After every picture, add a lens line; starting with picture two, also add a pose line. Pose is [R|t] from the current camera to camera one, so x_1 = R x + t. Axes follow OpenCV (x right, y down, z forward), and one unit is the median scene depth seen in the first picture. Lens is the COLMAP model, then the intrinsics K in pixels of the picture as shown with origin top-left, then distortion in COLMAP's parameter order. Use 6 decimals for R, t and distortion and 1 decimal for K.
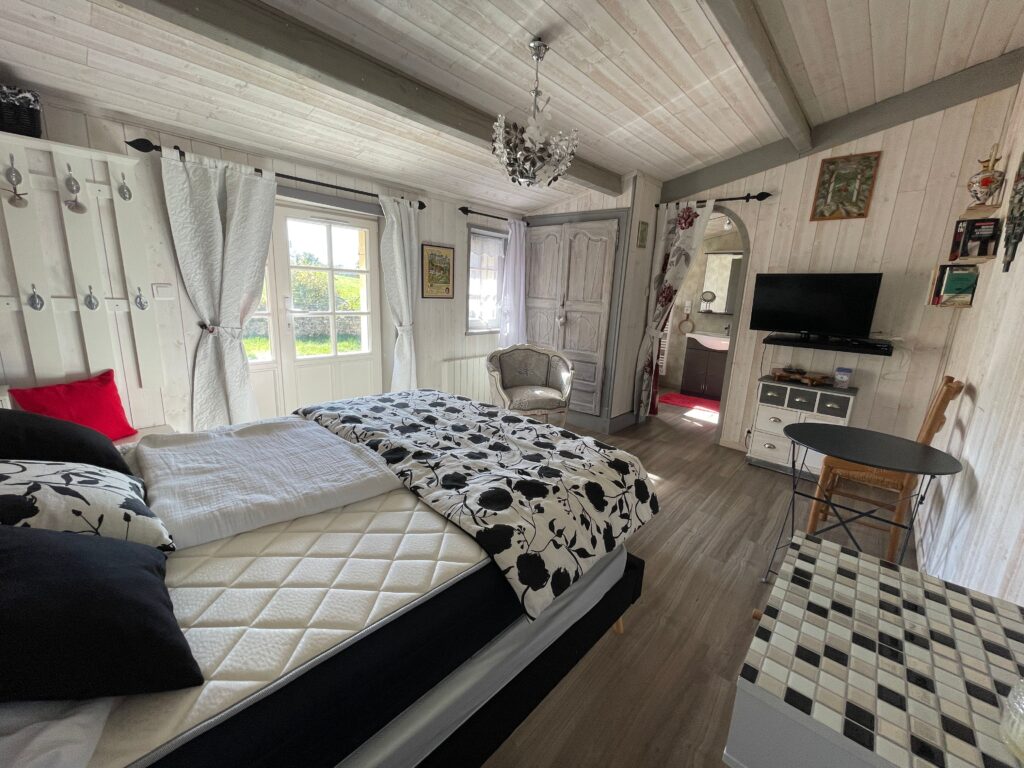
lens RADIAL K [[413.7, 0, 512.3], [0, 413.7, 381.2], [0, 0, 1]] dist [-0.000422, 0.000084]
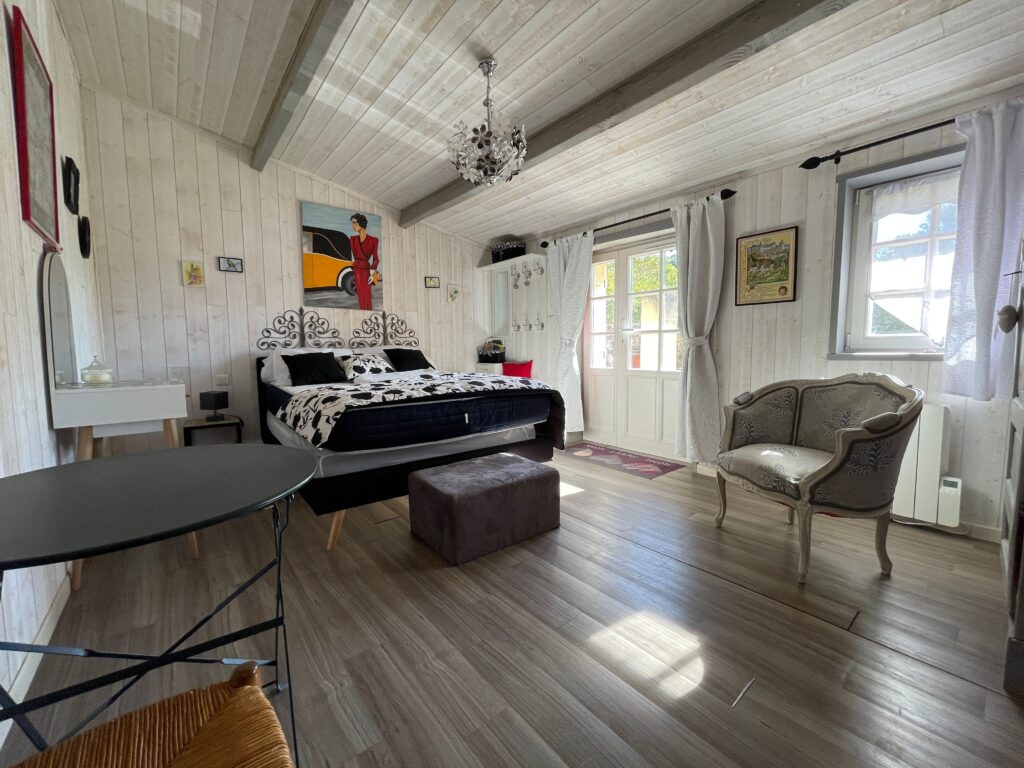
lens RADIAL K [[413.7, 0, 512.2], [0, 413.7, 382.8], [0, 0, 1]] dist [-0.000422, 0.000084]
pose [[-0.145104, 0.039439, -0.988630, 0.651086], [-0.211447, 0.974885, 0.069925, -0.025310], [0.966558, 0.219189, -0.133121, 0.759251]]
